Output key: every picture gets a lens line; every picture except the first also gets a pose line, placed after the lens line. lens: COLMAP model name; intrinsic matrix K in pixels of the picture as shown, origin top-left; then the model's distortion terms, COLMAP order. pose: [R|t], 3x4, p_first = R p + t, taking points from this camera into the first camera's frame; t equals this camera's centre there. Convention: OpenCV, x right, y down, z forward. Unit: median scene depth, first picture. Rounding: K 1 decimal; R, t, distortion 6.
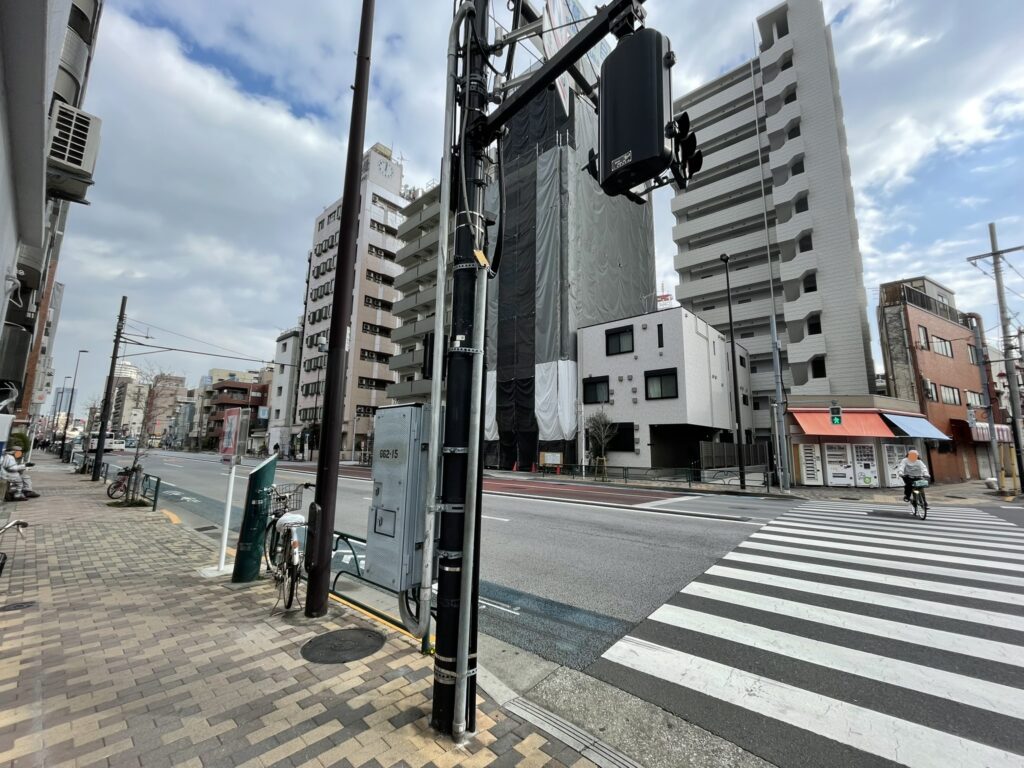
lens RADIAL K [[412.1, 0, 512.0], [0, 412.1, 380.3], [0, 0, 1]] dist [-0.001322, -0.001052]
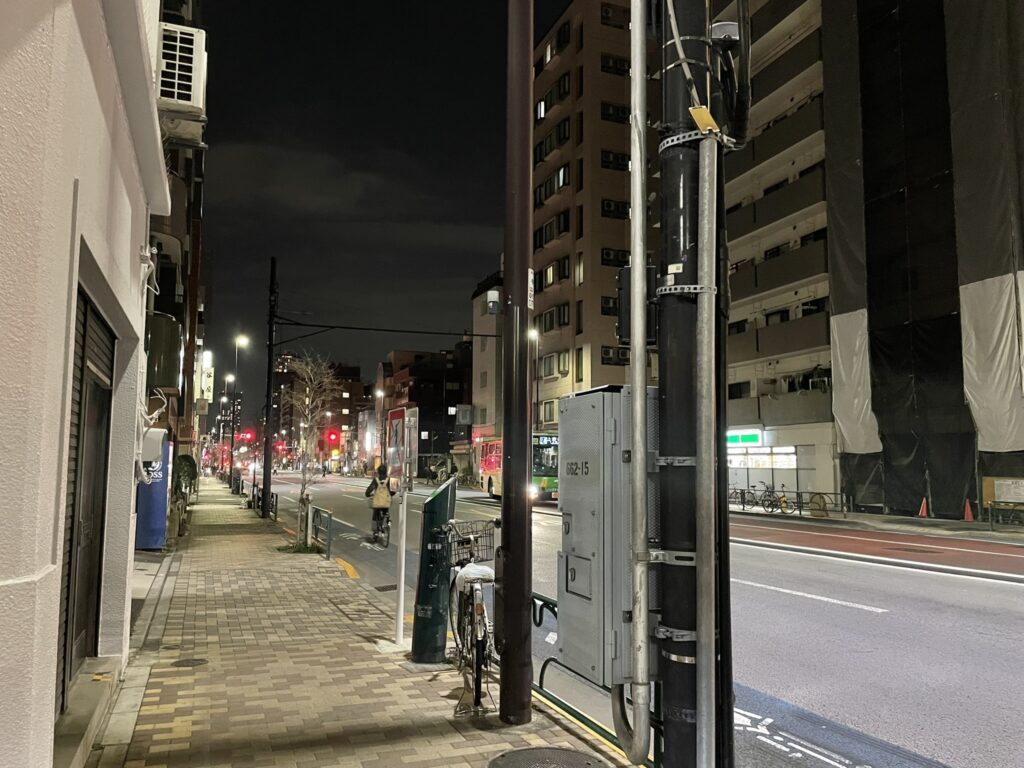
lens RADIAL K [[777.6, 0, 516.2], [0, 777.6, 384.8], [0, 0, 1]] dist [0.120645, -0.179785]
pose [[0.886247, -0.057185, -0.459669, 0.101769], [0.081649, 0.996098, 0.033501, 0.002499], [0.455959, -0.067221, 0.887458, -0.052230]]
